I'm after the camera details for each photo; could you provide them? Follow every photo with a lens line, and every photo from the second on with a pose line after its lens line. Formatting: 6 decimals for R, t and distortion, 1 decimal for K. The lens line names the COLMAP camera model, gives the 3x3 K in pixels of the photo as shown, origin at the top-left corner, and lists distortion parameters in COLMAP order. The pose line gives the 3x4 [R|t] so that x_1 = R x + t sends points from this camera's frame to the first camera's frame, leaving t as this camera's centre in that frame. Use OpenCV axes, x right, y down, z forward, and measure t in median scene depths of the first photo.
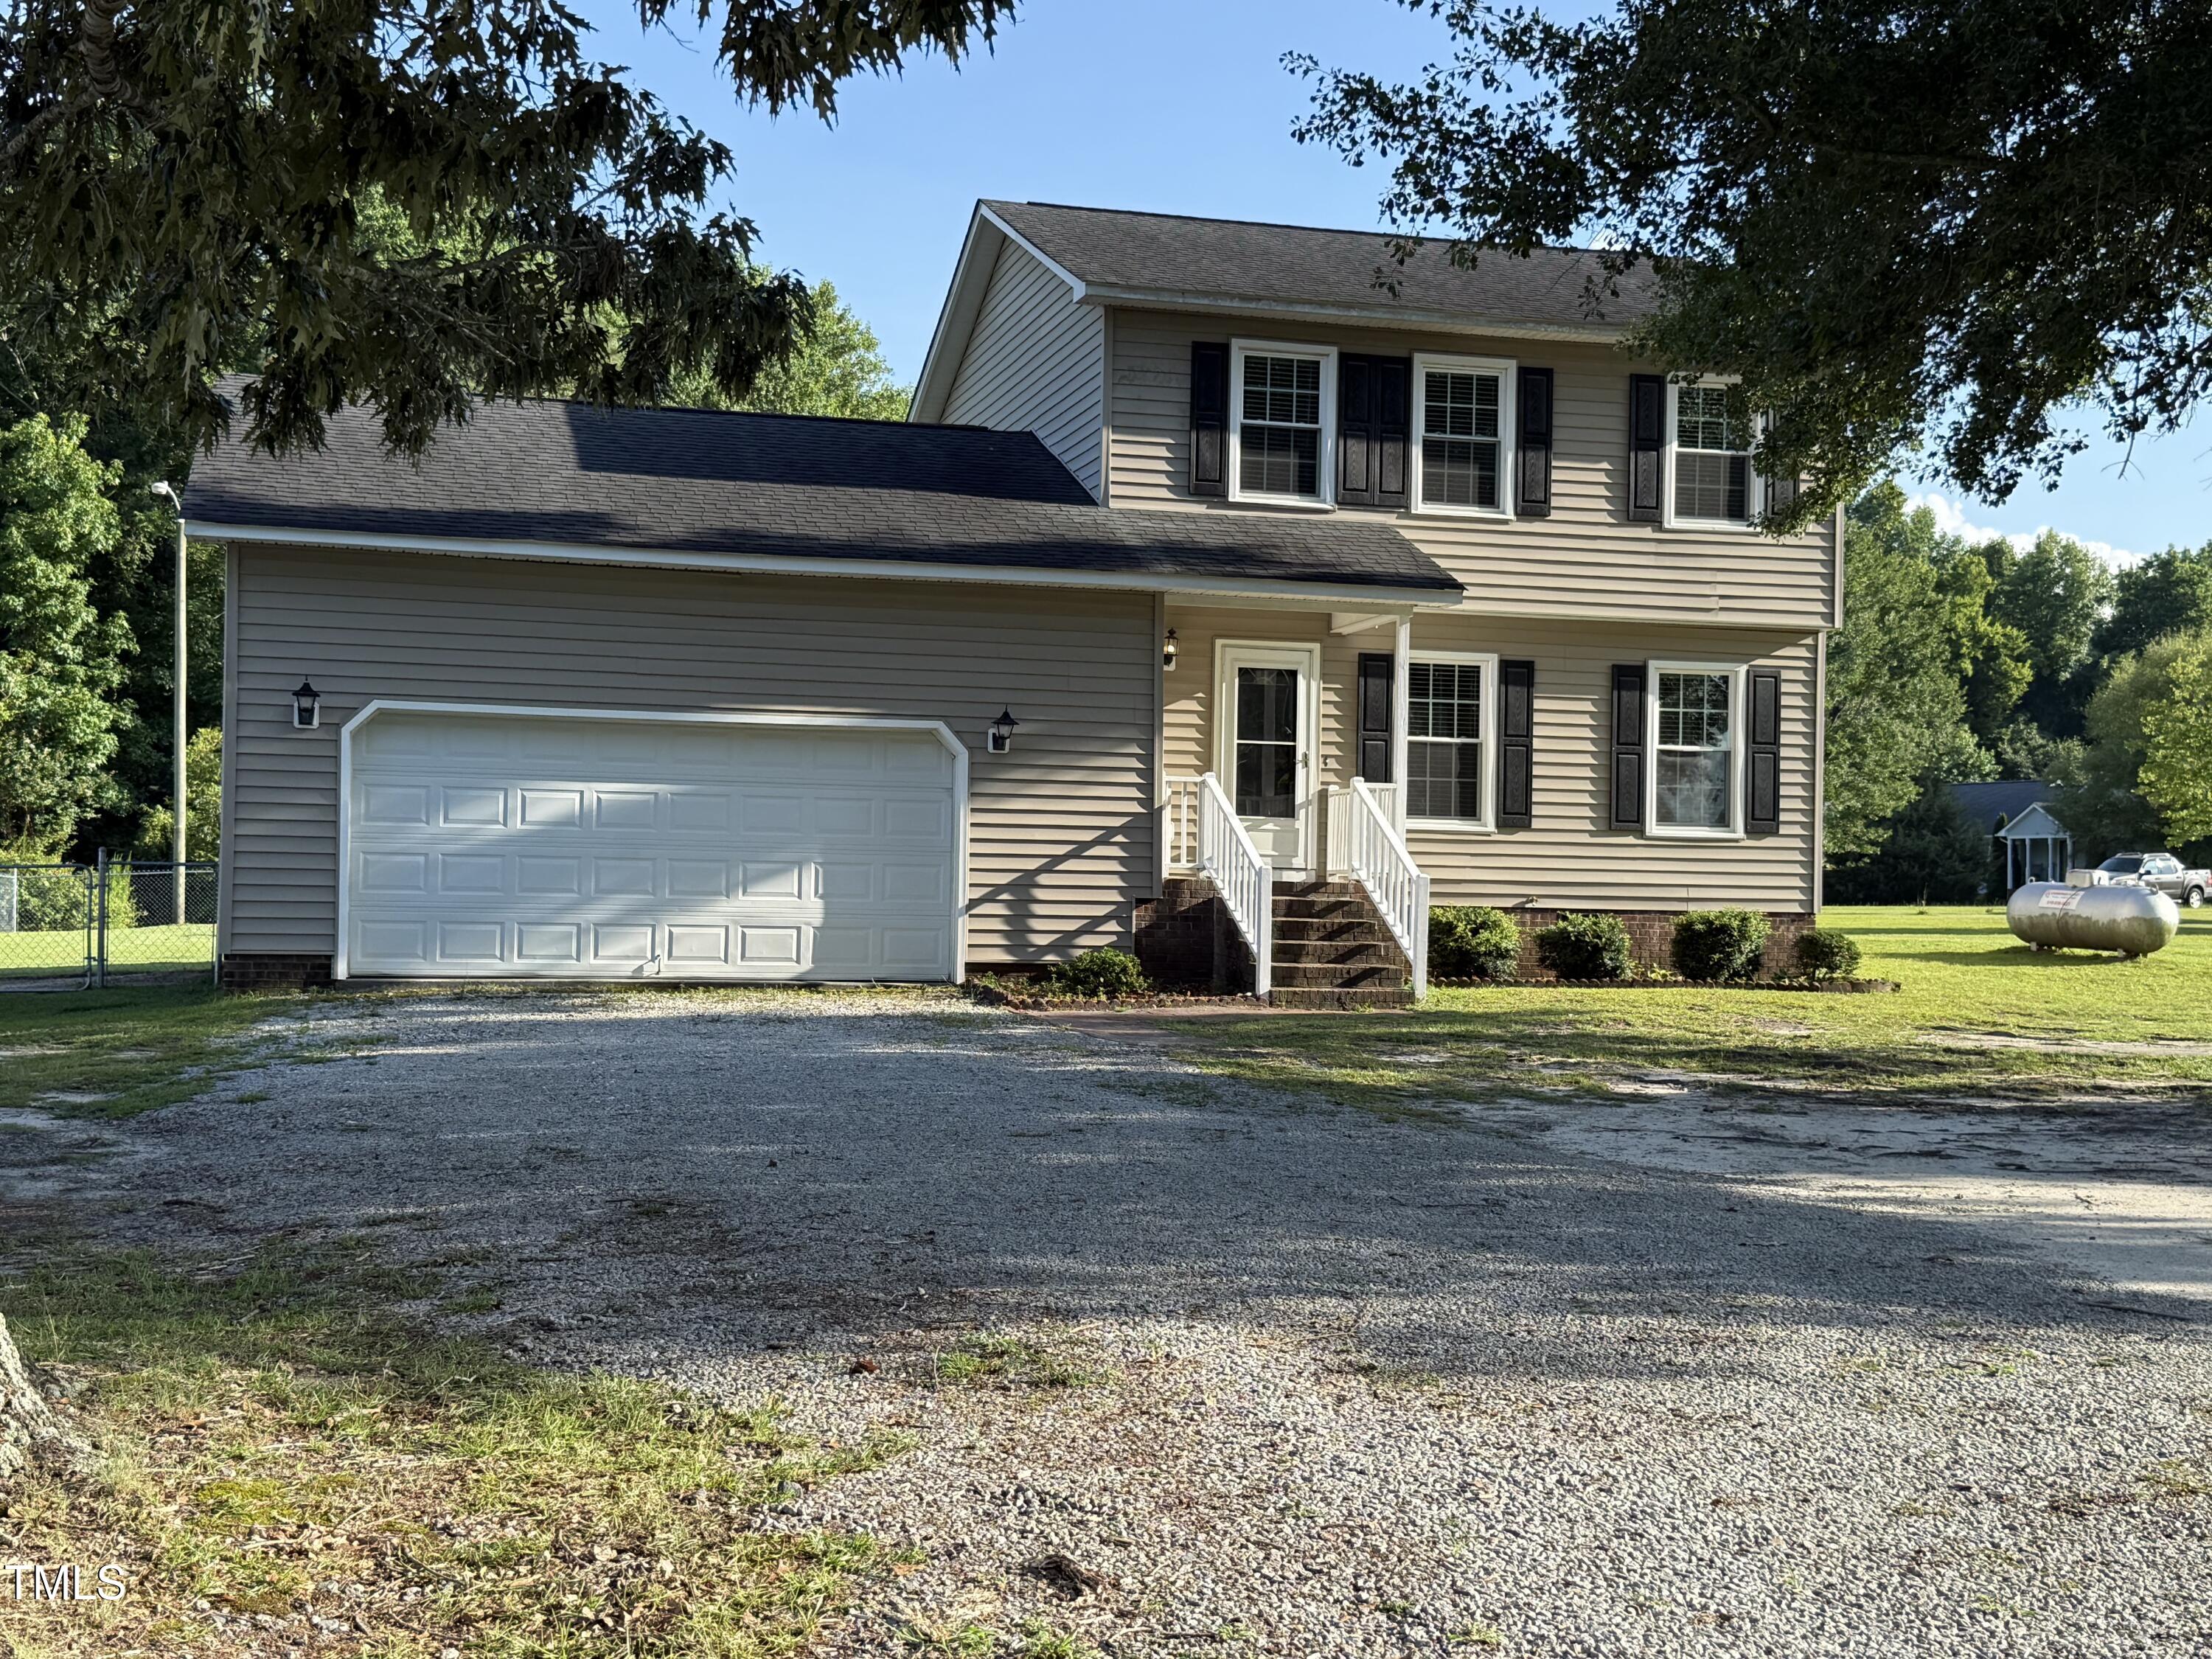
lens RADIAL K [[2696.8, 0, 1098.7], [0, 2696.8, 839.2], [0, 0, 1]] dist [0.053635, 0.000000]
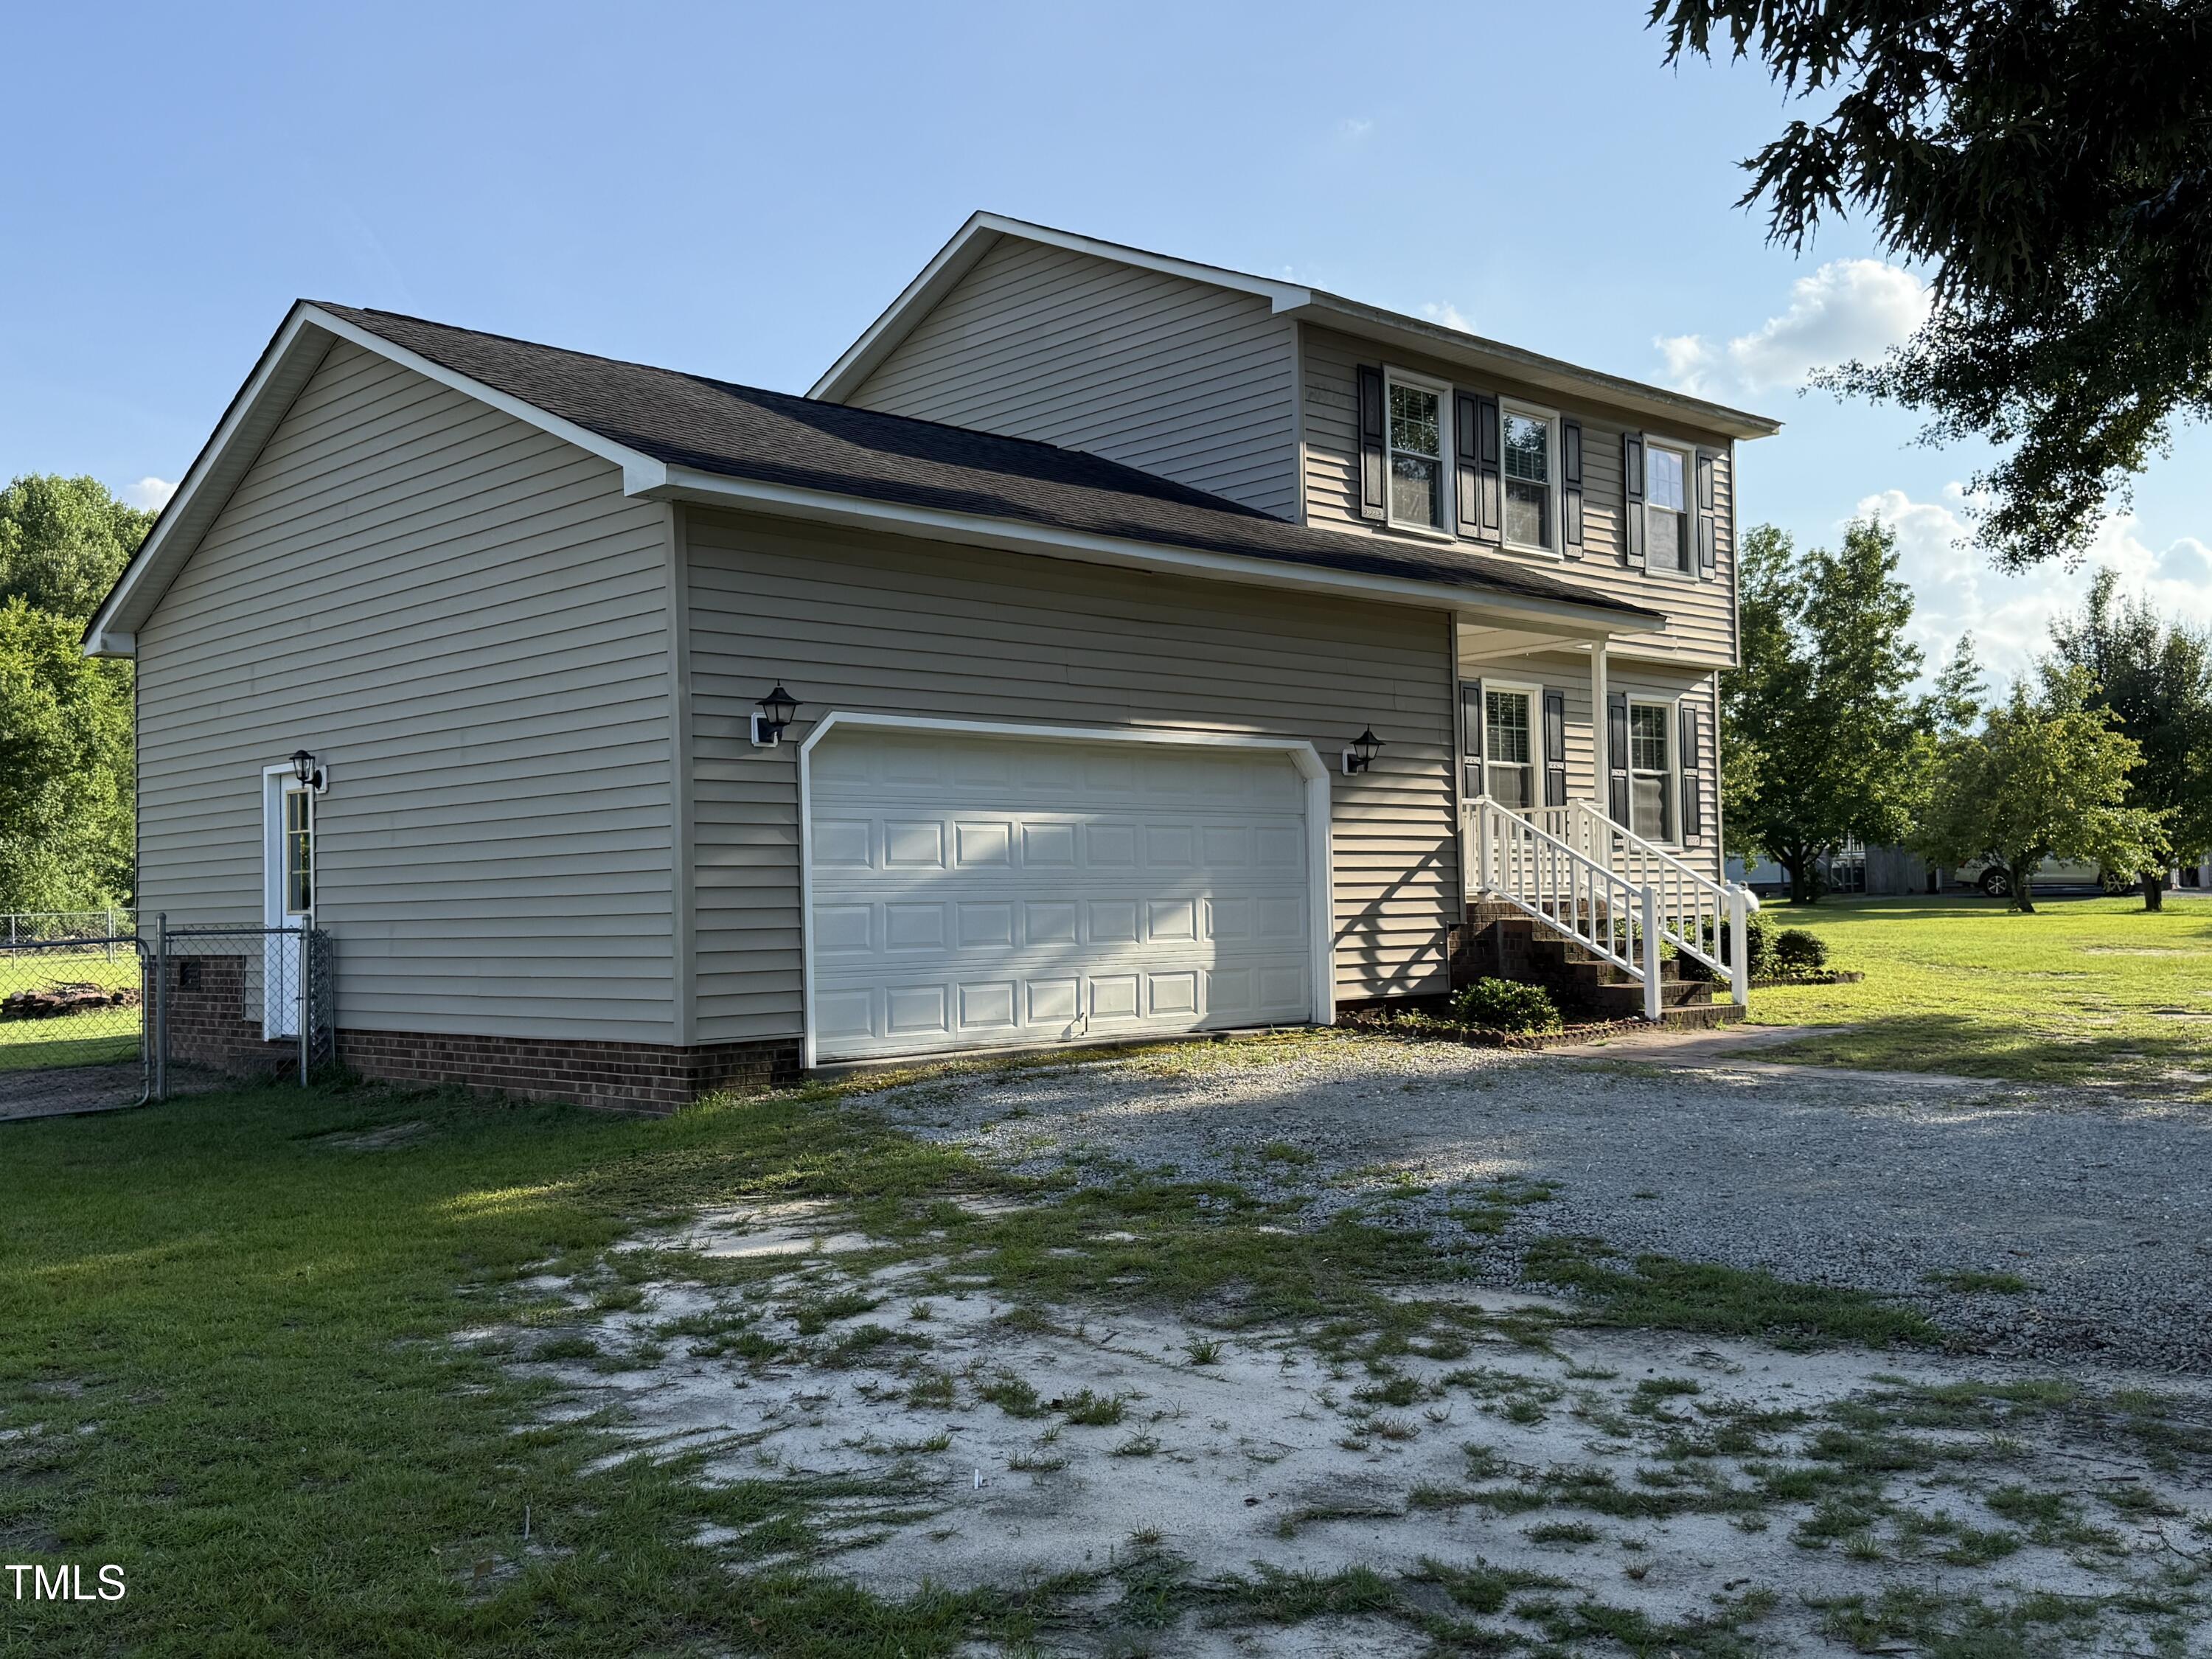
lens RADIAL K [[2108.4, 0, 1104.2], [0, 2108.4, 830.1], [0, 0, 1]] dist [0.021250, 0.000000]
pose [[0.876438, -0.018016, 0.481178, -0.496014], [0.025189, 0.999647, -0.008453, -0.009489], [-0.480856, 0.019529, 0.876582, 0.423225]]
